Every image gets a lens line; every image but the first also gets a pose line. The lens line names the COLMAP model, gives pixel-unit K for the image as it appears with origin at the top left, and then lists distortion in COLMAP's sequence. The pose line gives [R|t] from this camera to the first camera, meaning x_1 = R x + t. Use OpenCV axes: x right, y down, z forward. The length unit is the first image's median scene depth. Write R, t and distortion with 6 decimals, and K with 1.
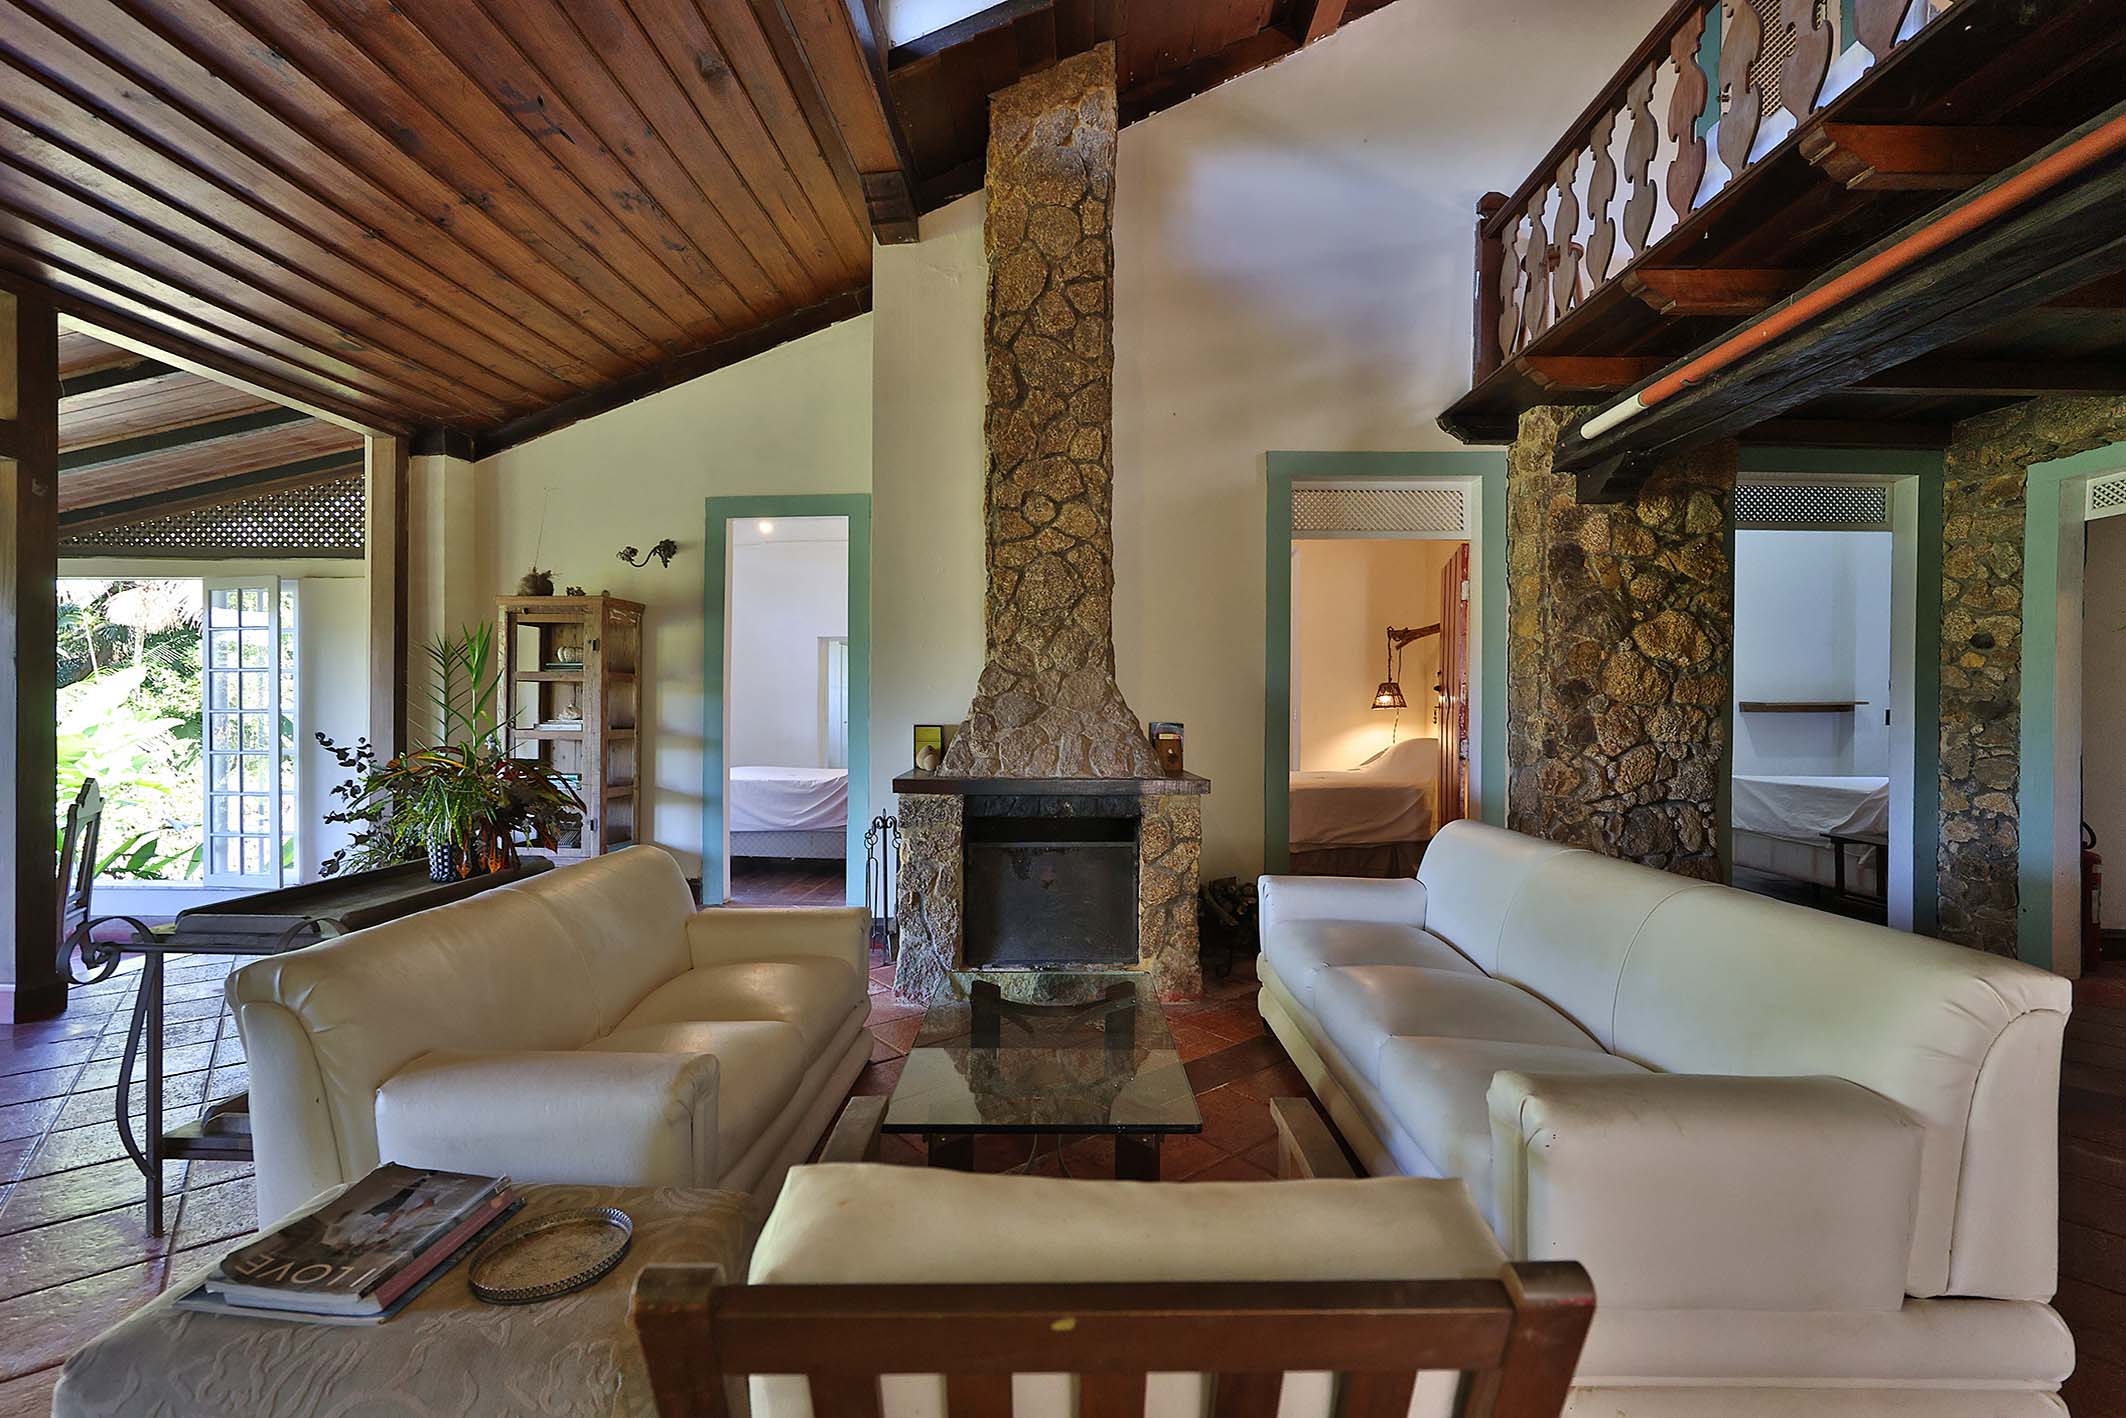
lens RADIAL K [[912.9, 0, 1063.0], [0, 912.9, 709.0], [0, 0, 1]] dist [0.003186, 0.000278]
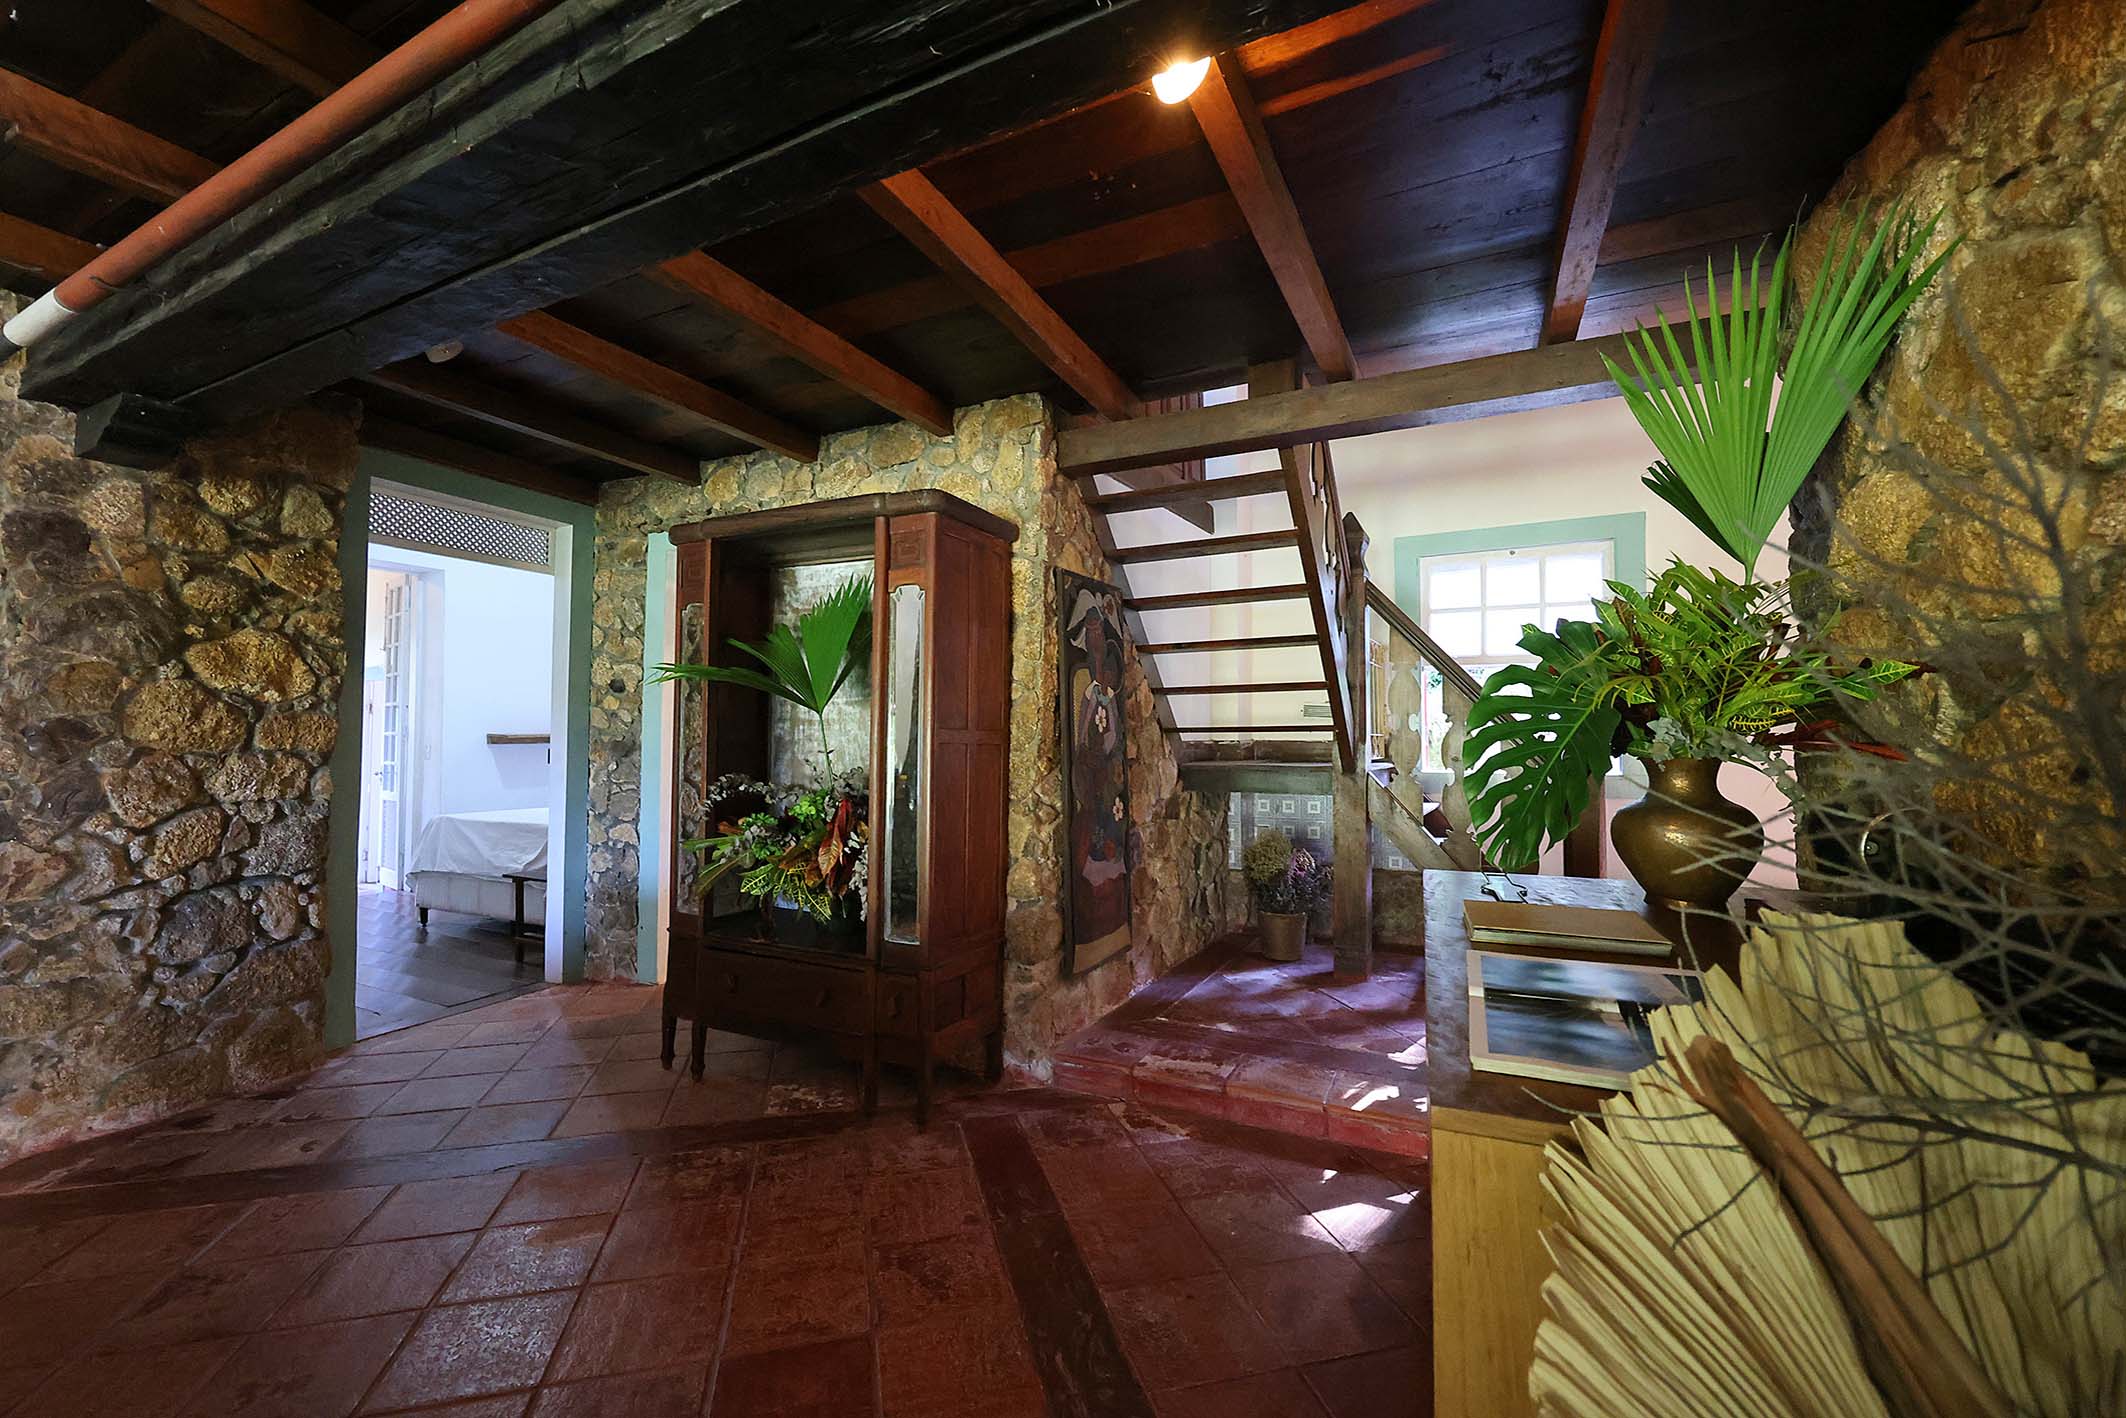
lens RADIAL K [[856.1, 0, 1063.0], [0, 856.1, 709.0], [0, 0, 1]] dist [-0.010387, 0.000298]
pose [[0.430748, 0.017826, 0.902296, 0.317438], [0.002760, 0.999774, -0.021069, -0.023919], [-0.902468, 0.011566, 0.430602, 0.080197]]
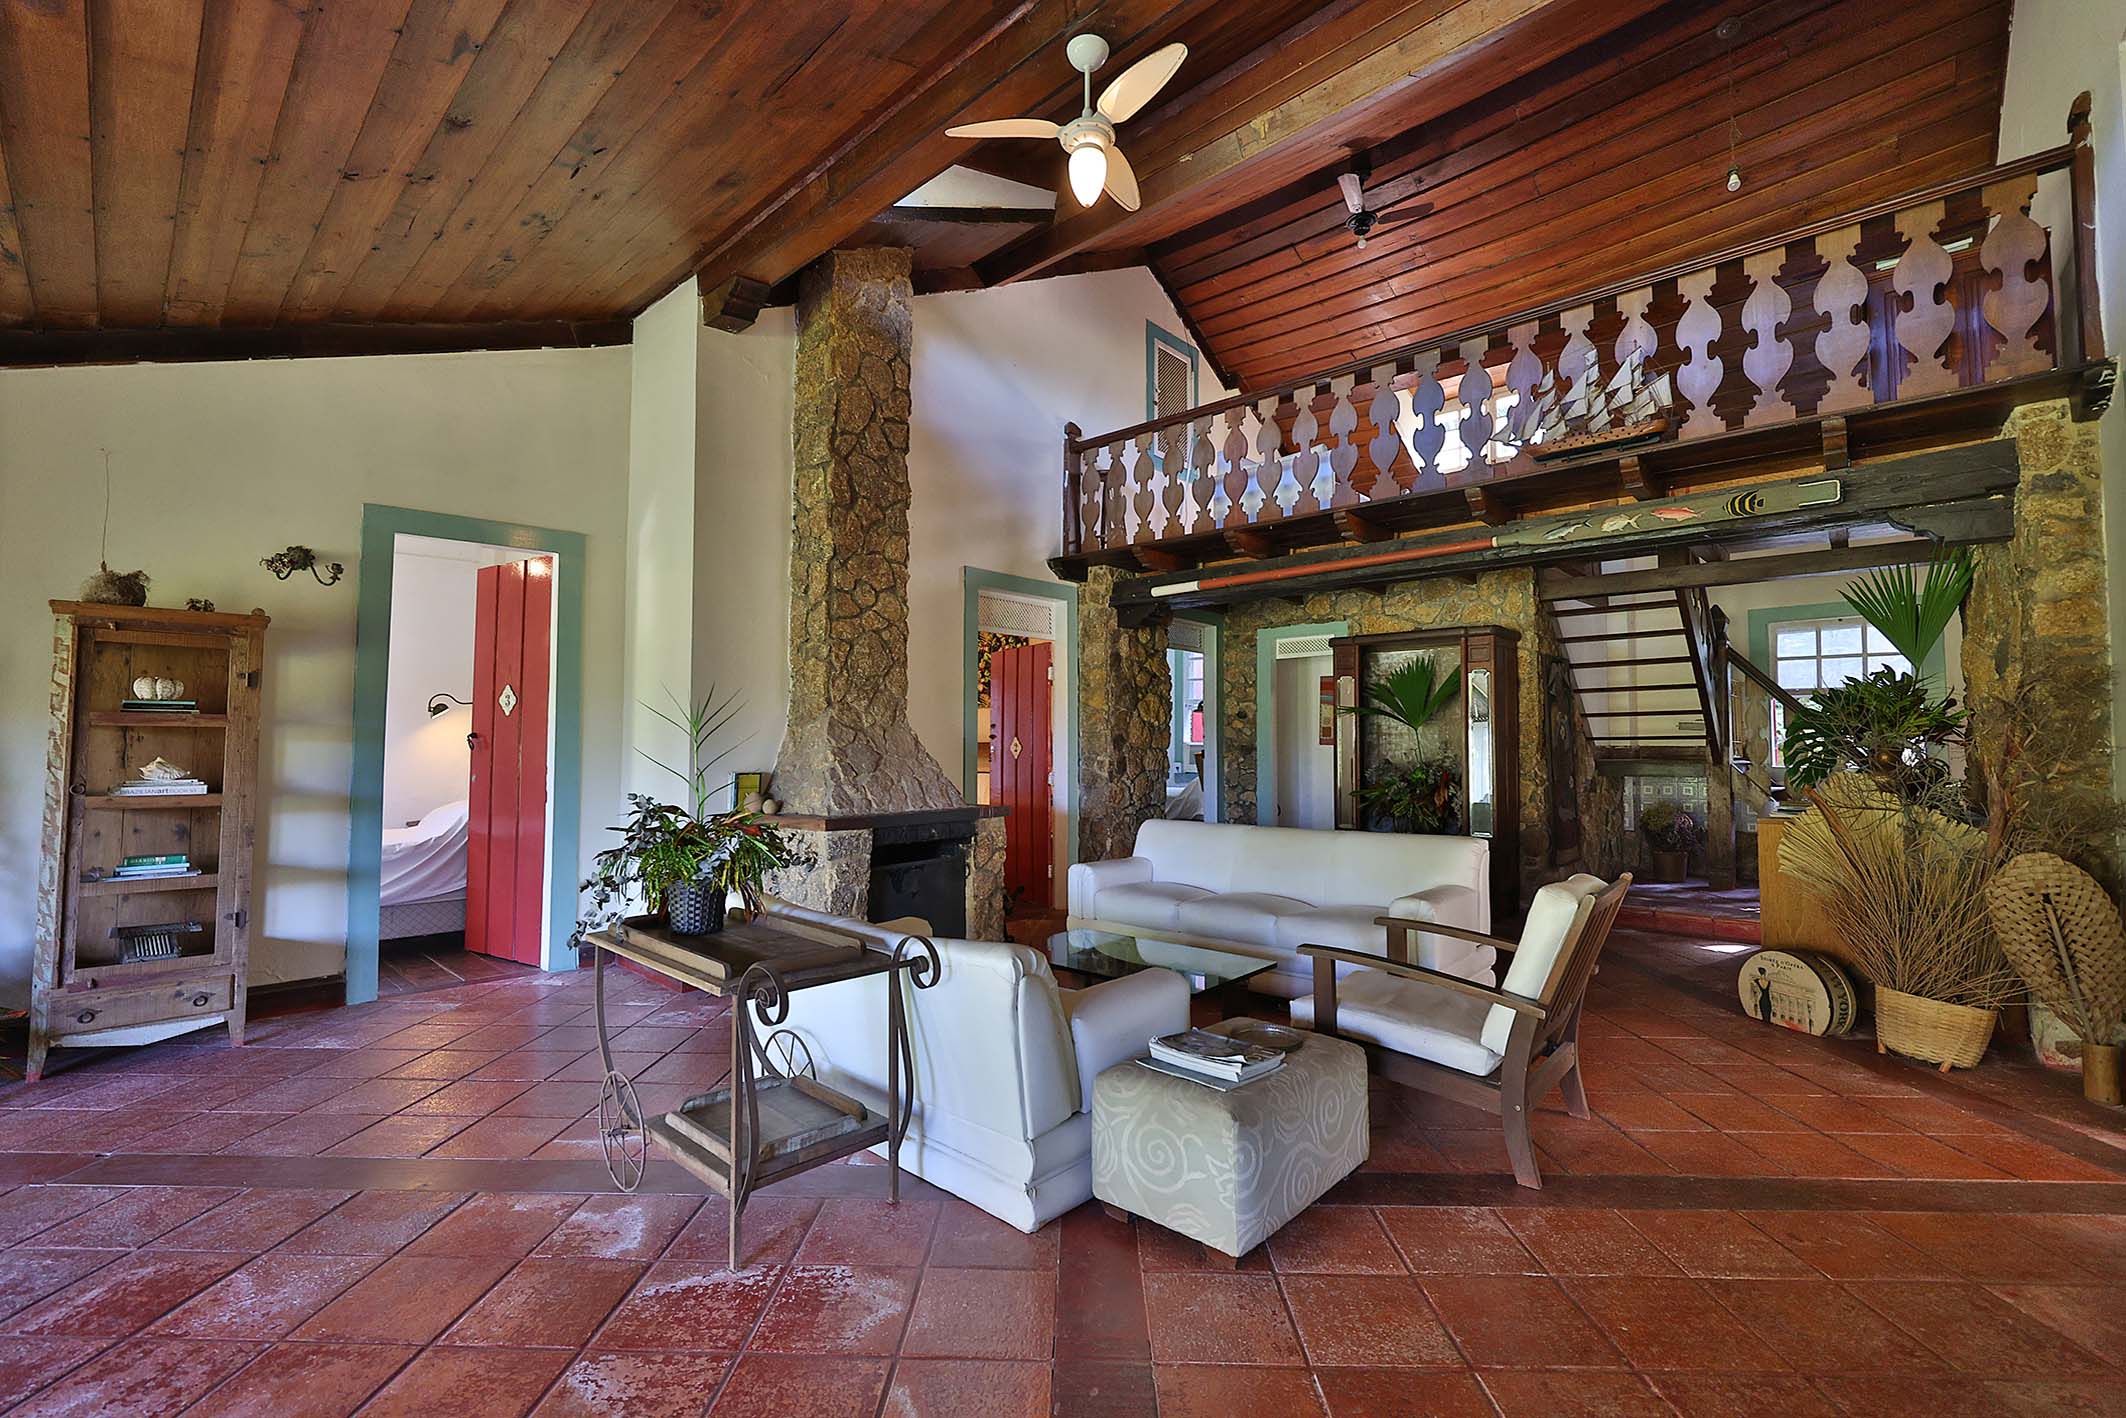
lens RADIAL K [[897.3, 0, 1062.9], [0, 897.3, 707.4], [0, 0, 1]] dist [-0.000875, -0.000209]
pose [[0.668495, 0.025544, 0.743278, -0.700998], [0.004212, 0.999264, -0.038130, -0.018329], [-0.743705, 0.028621, 0.667895, -0.003356]]
